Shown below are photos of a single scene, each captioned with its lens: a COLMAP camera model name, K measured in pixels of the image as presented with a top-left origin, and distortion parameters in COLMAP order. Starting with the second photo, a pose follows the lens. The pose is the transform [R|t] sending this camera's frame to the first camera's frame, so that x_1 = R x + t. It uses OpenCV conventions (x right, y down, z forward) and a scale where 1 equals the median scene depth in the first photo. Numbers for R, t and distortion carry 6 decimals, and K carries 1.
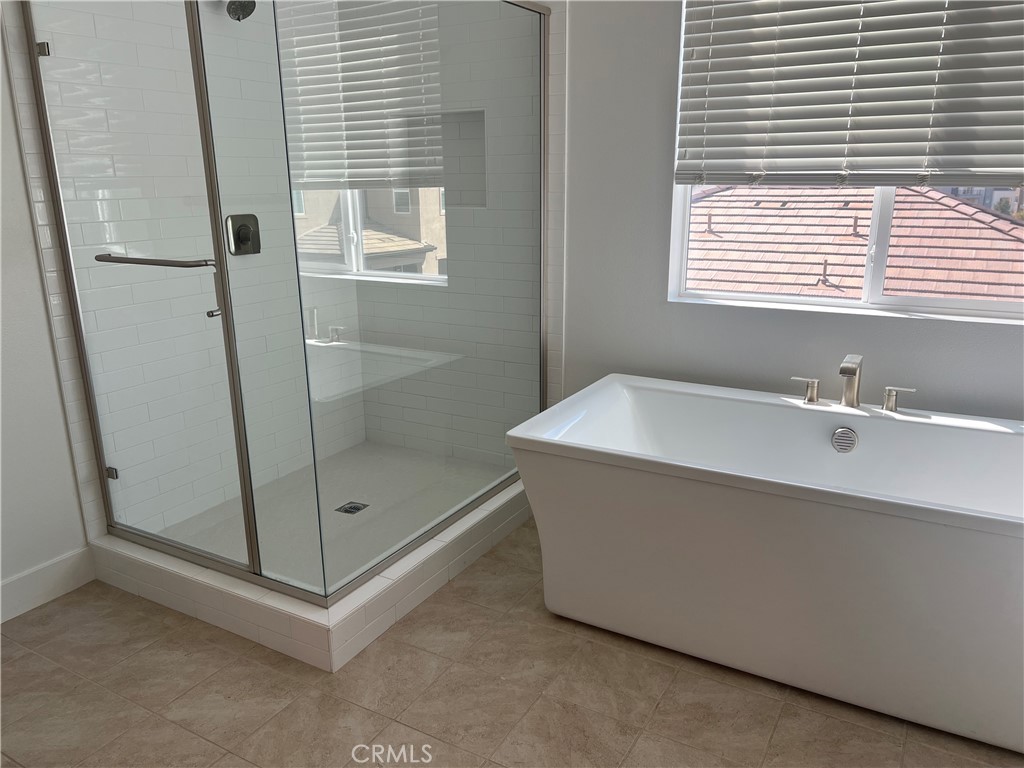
lens RADIAL K [[767.8, 0, 511.7], [0, 767.8, 386.6], [0, 0, 1]] dist [0.058205, -0.063320]
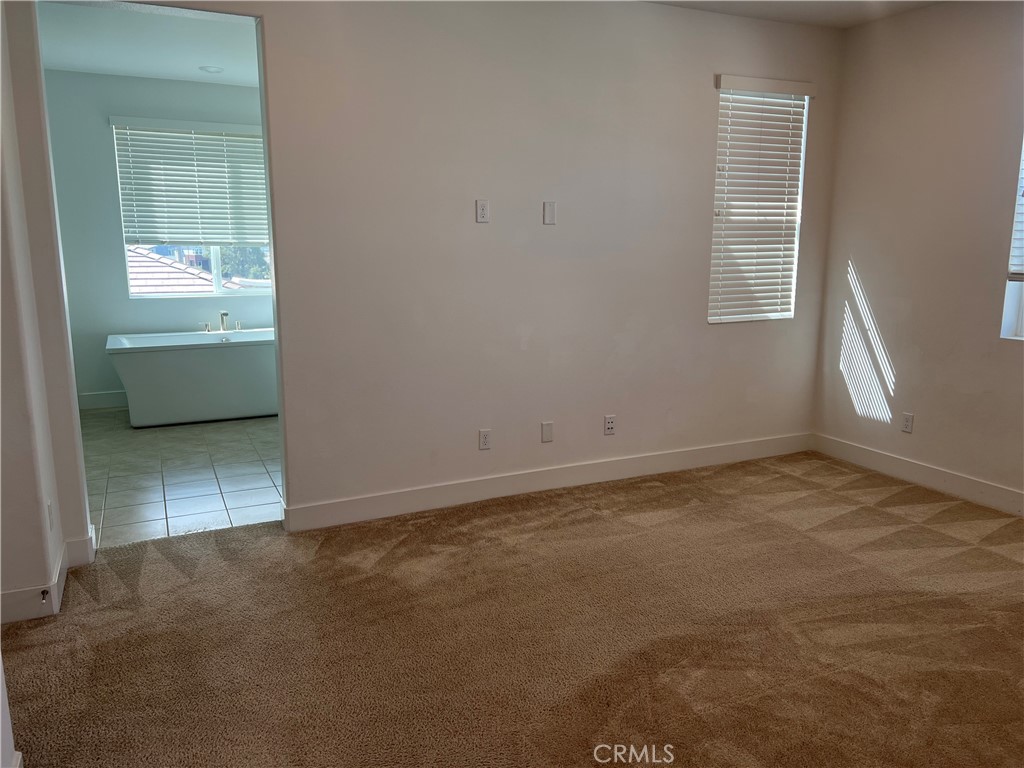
lens RADIAL K [[767.8, 0, 511.8], [0, 767.8, 384.1], [0, 0, 1]] dist [0.058205, -0.063320]
pose [[0.564677, -0.142882, 0.812850, -1.061784], [0.210616, 0.977237, 0.025466, 0.312535], [-0.797986, 0.156819, 0.581916, -1.140946]]
